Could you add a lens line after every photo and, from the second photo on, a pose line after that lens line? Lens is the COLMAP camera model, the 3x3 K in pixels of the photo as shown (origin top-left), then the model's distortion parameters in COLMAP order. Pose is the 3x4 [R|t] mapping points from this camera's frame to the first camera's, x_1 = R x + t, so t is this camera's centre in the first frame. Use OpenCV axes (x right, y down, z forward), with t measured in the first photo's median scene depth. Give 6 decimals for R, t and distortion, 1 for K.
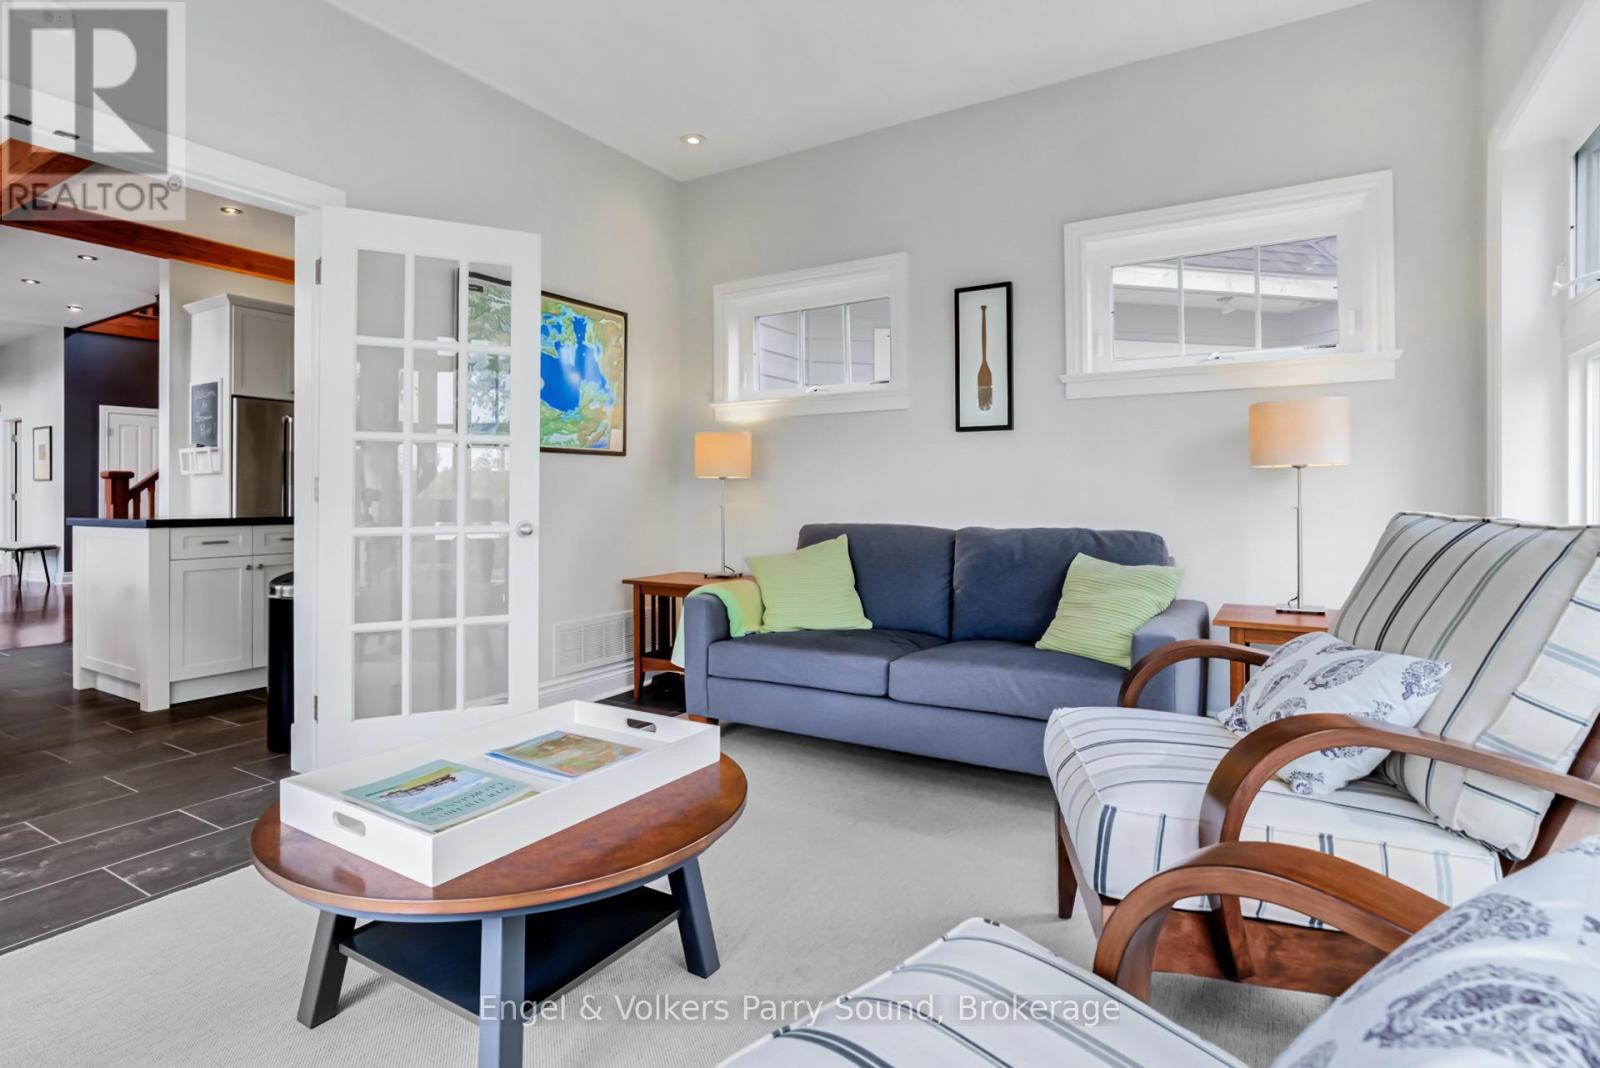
lens RADIAL K [[780.6, 0, 758.4], [0, 780.6, 495.7], [0, 0, 1]] dist [-0.002176, 0.007175]
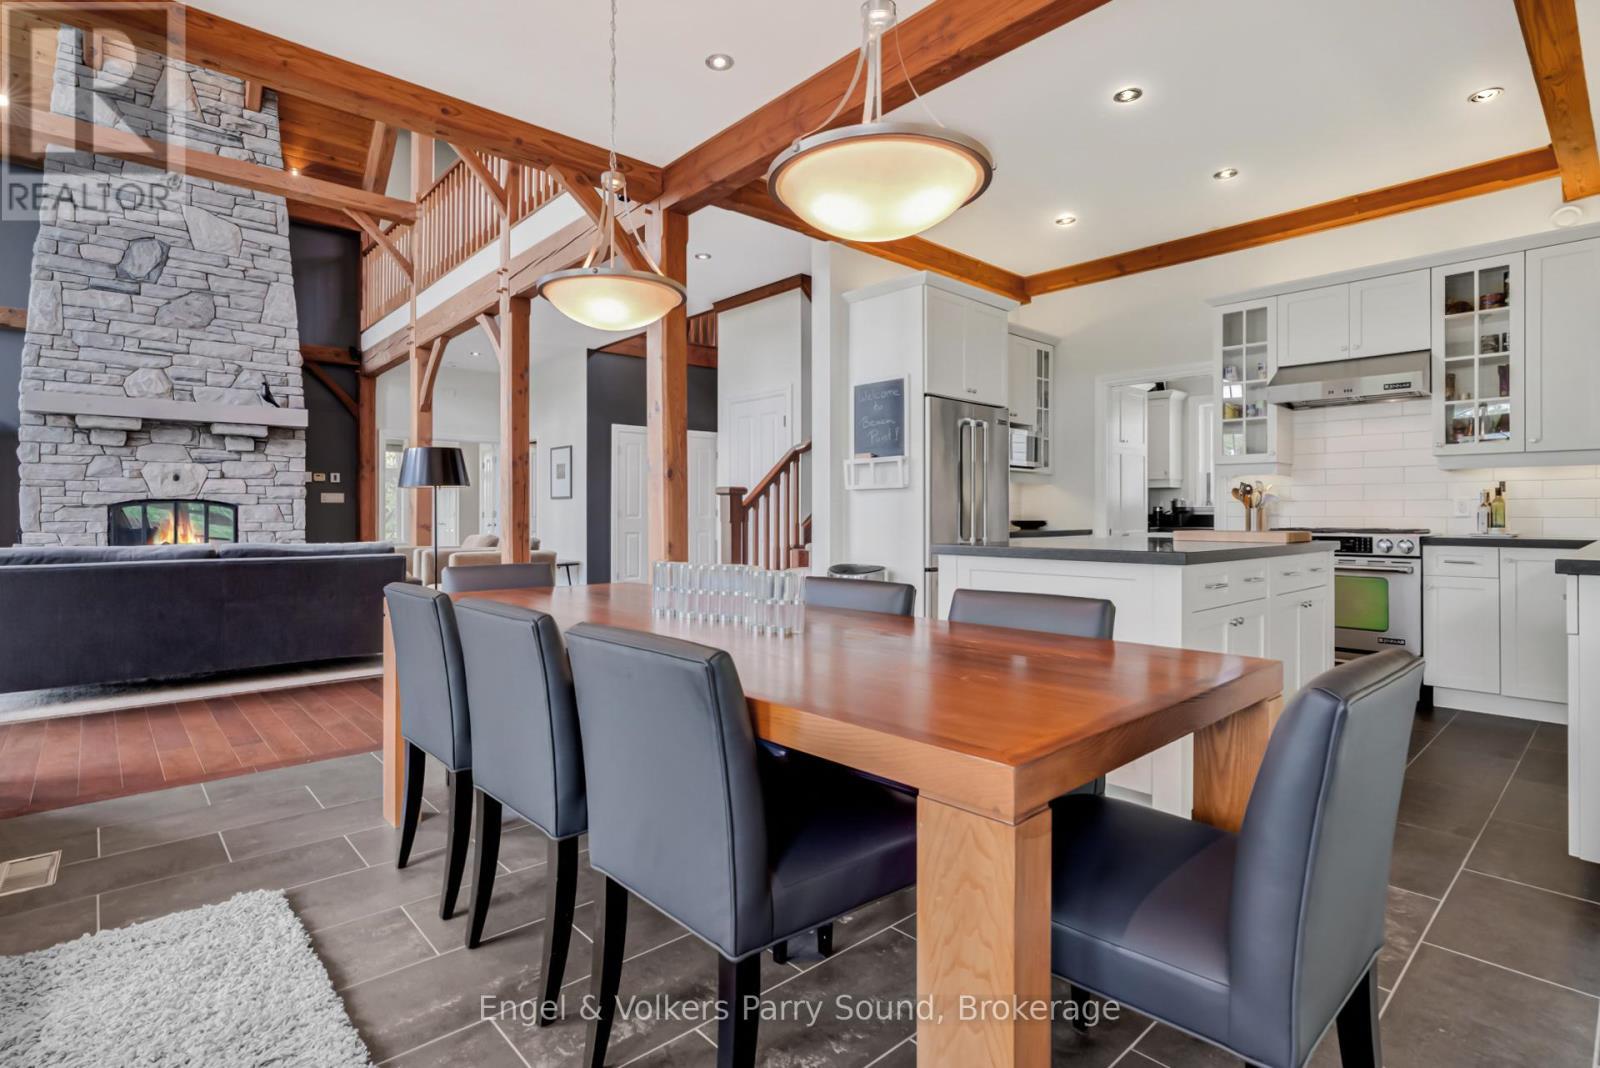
lens RADIAL K [[780.6, 0, 805.1], [0, 780.6, 520.8], [0, 0, 1]] dist [-0.002176, 0.007175]
pose [[0.962434, 0.007776, -0.271405, -0.477350], [-0.005870, 0.999952, 0.007835, 0.000631], [0.271453, -0.005948, 0.962433, 0.138224]]
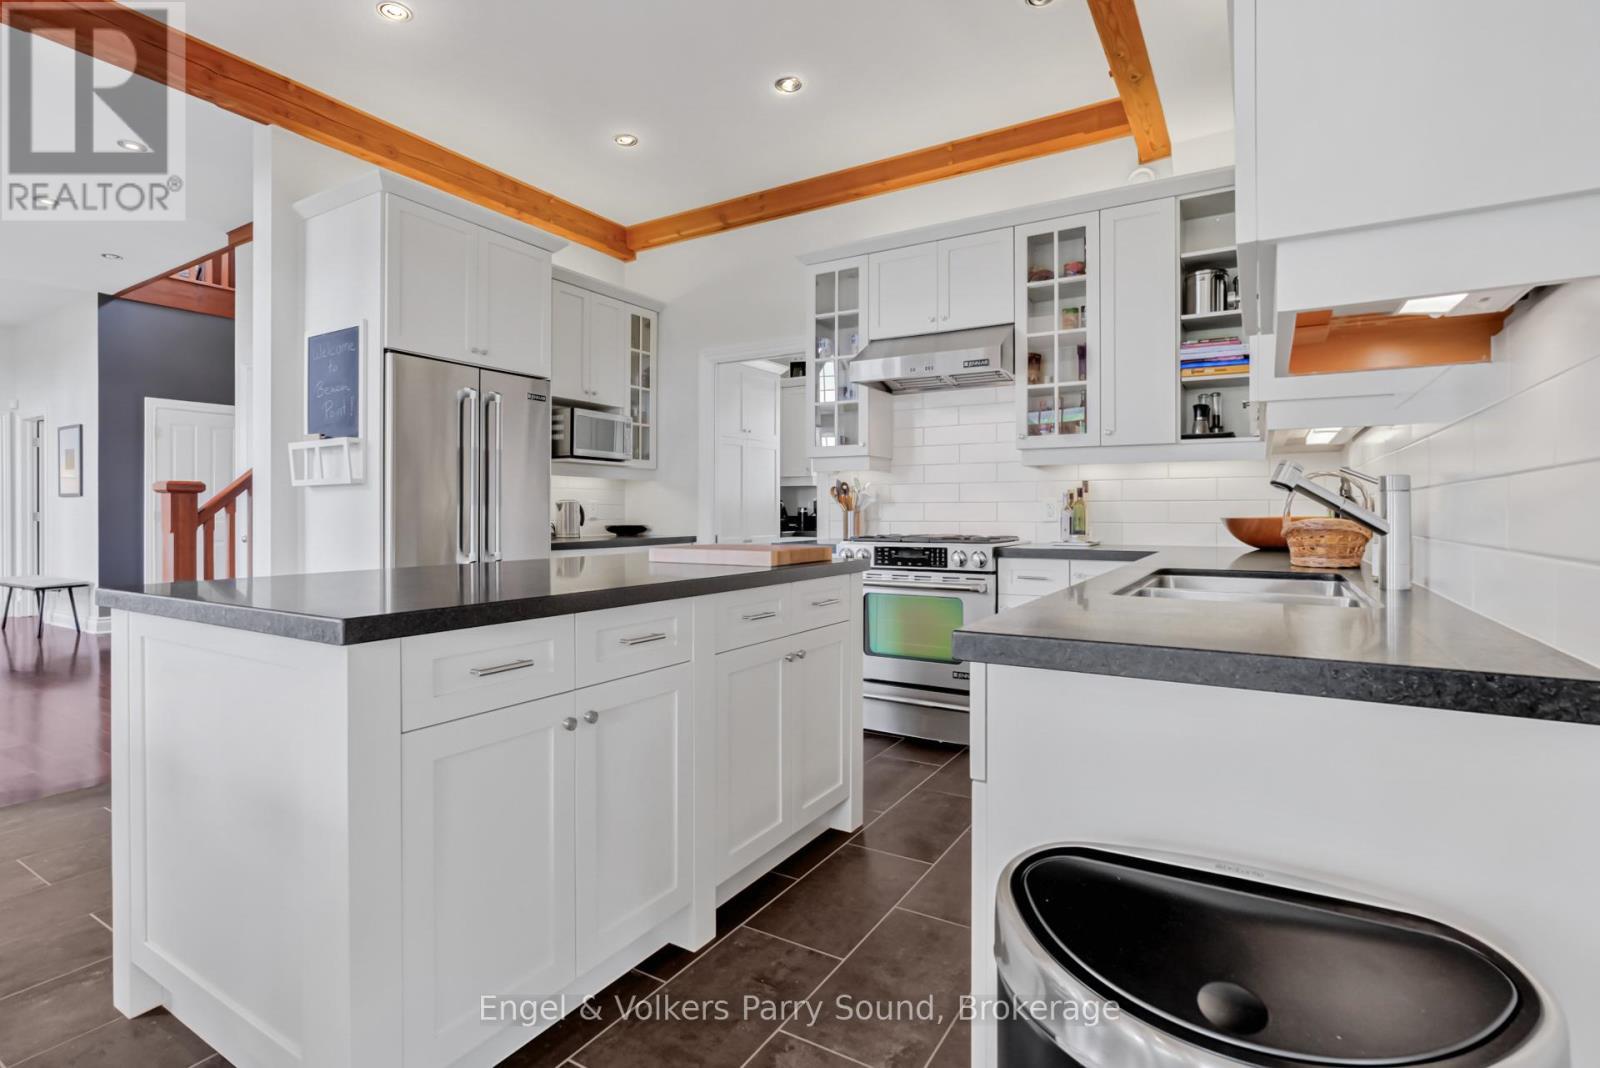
lens RADIAL K [[780.6, 0, 786.4], [0, 780.6, 516.8], [0, 0, 1]] dist [-0.002176, 0.007175]
pose [[0.999978, 0.002245, -0.006201, -0.312297], [-0.002215, 0.999986, 0.004770, -0.006295], [0.006212, -0.004757, 0.999969, 0.355296]]
